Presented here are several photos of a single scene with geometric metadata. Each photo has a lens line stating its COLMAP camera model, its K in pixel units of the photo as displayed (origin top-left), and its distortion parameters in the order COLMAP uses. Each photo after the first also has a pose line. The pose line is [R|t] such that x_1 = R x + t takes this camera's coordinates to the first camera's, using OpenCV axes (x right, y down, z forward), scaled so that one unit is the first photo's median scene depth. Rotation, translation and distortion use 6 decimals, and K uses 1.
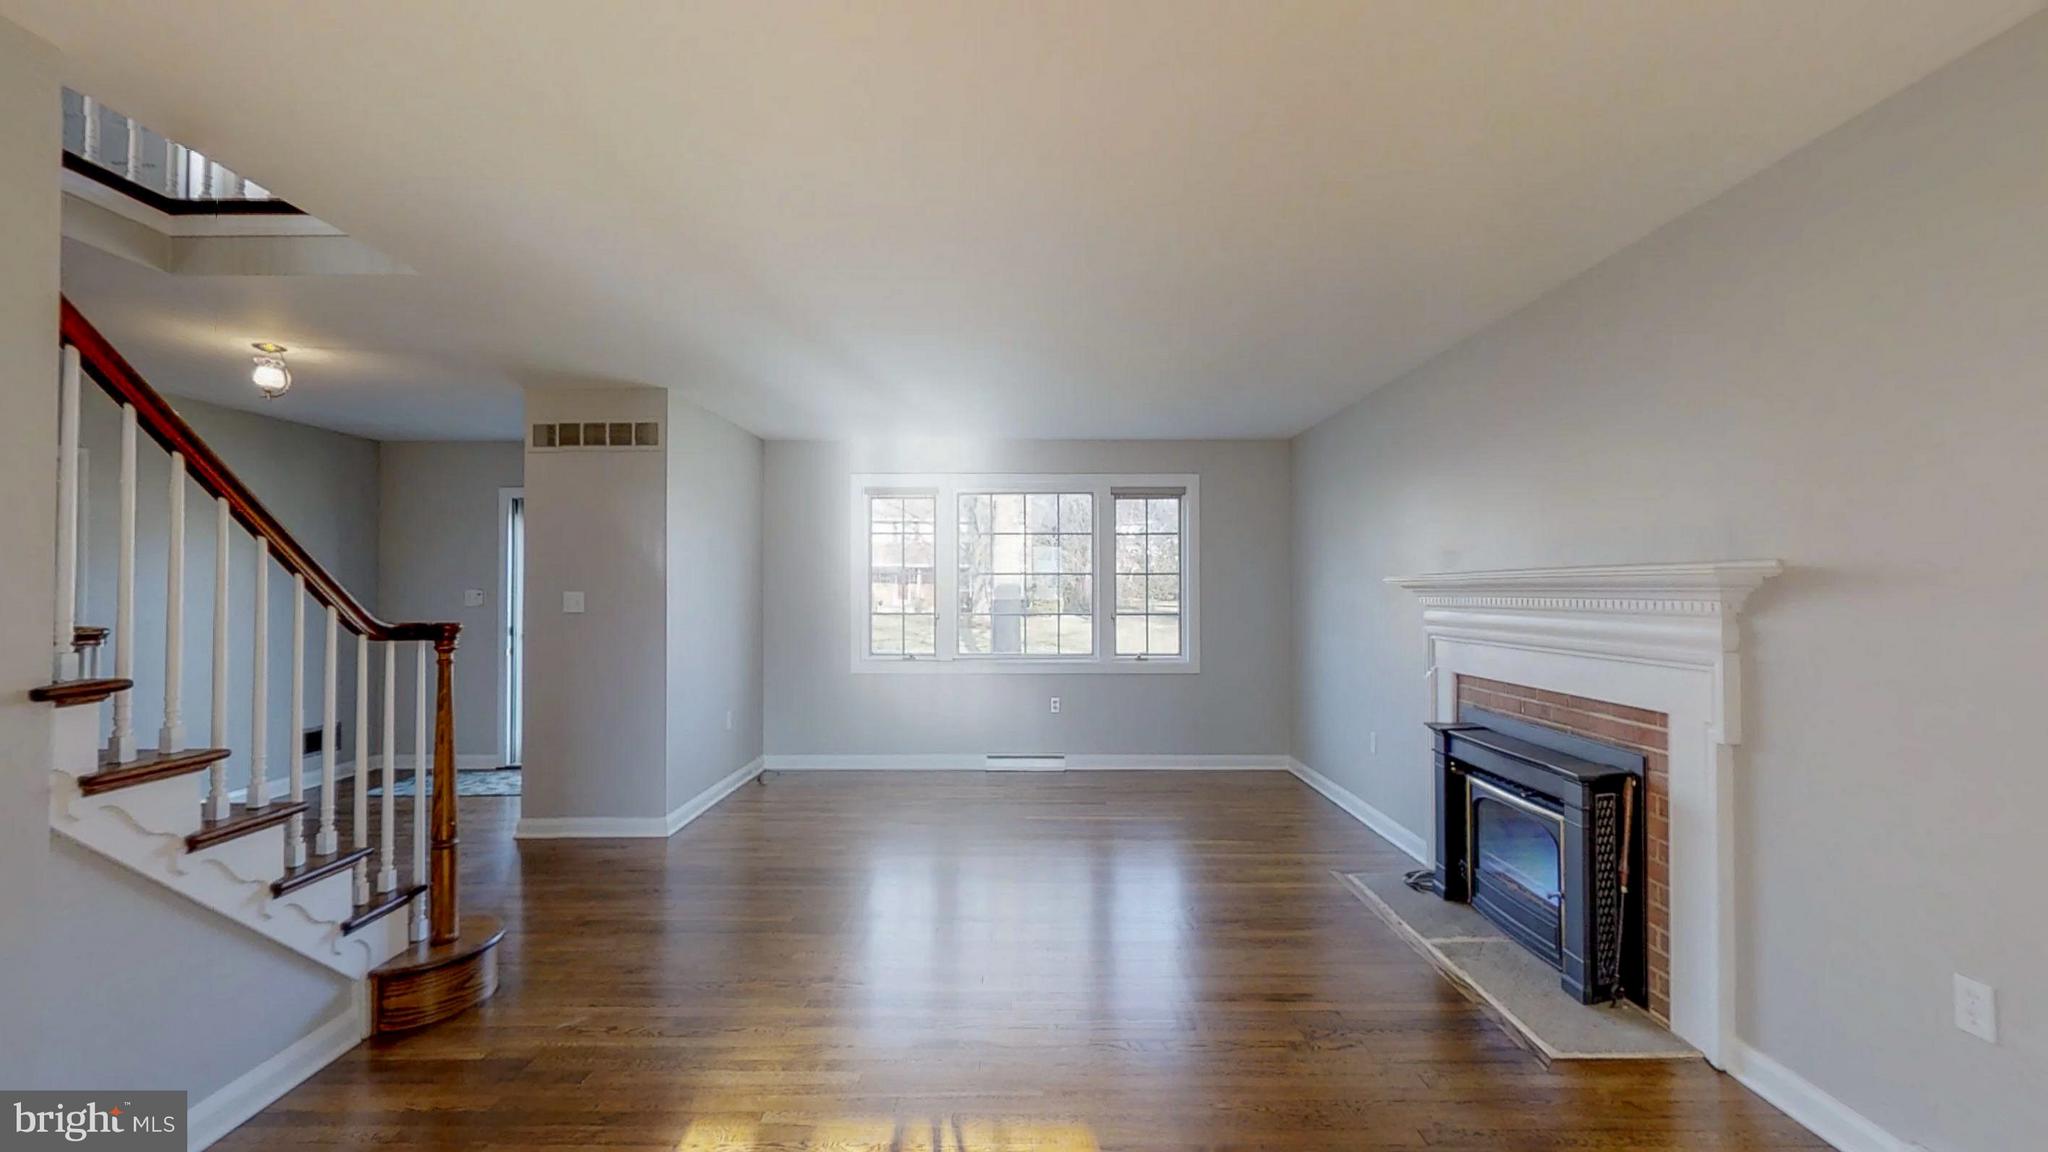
lens RADIAL K [[788.4, 0, 1021.6], [0, 788.4, 578.4], [0, 0, 1]] dist [-0.002089, 0.001252]
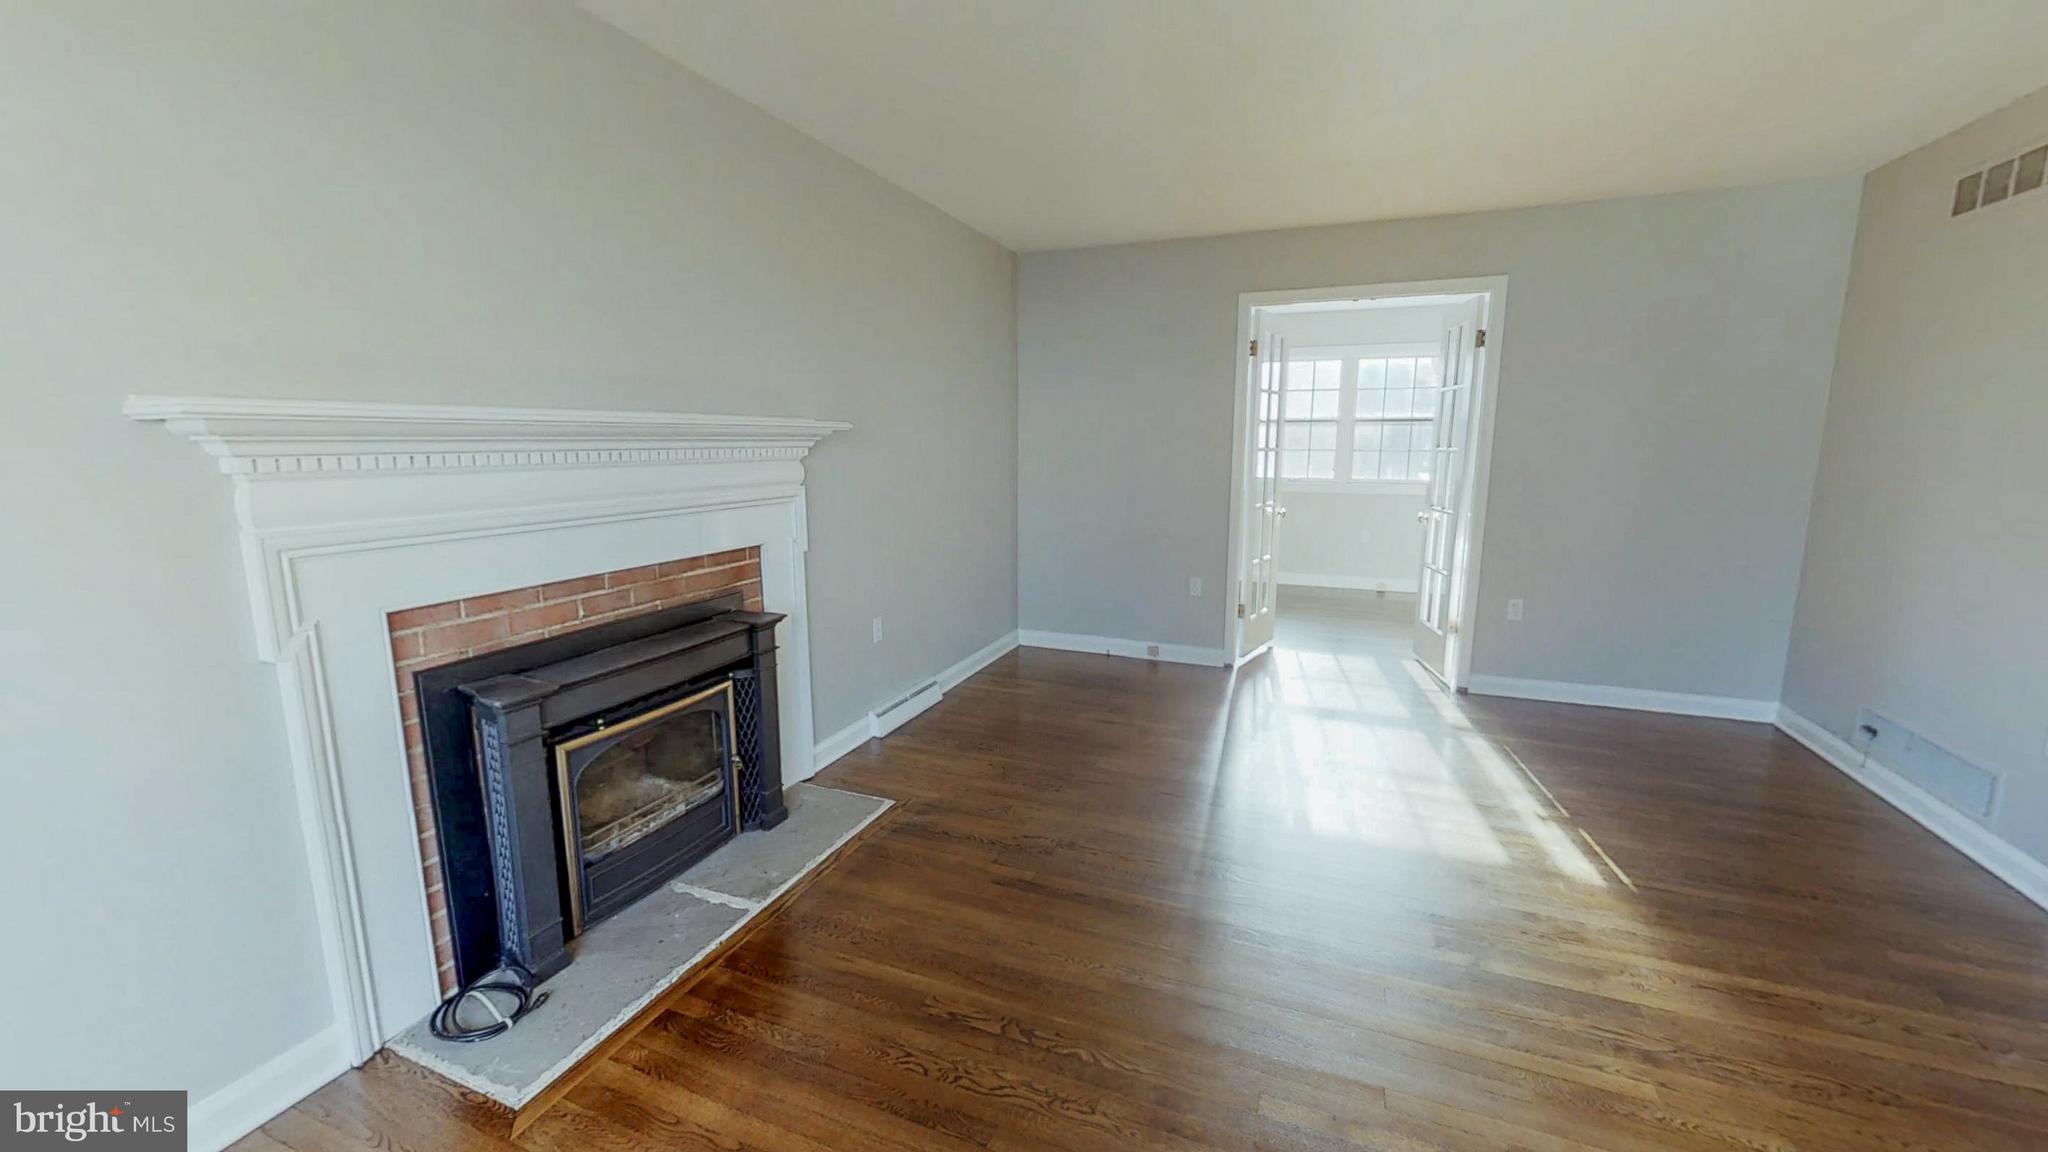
lens RADIAL K [[788.4, 0, 1016.4], [0, 788.4, 574.4], [0, 0, 1]] dist [-0.002089, 0.001252]
pose [[-0.929751, -0.076384, 0.360178, 0.039213], [-0.020549, 0.987484, 0.156375, 0.022686], [-0.367614, 0.137989, -0.919684, 1.916818]]
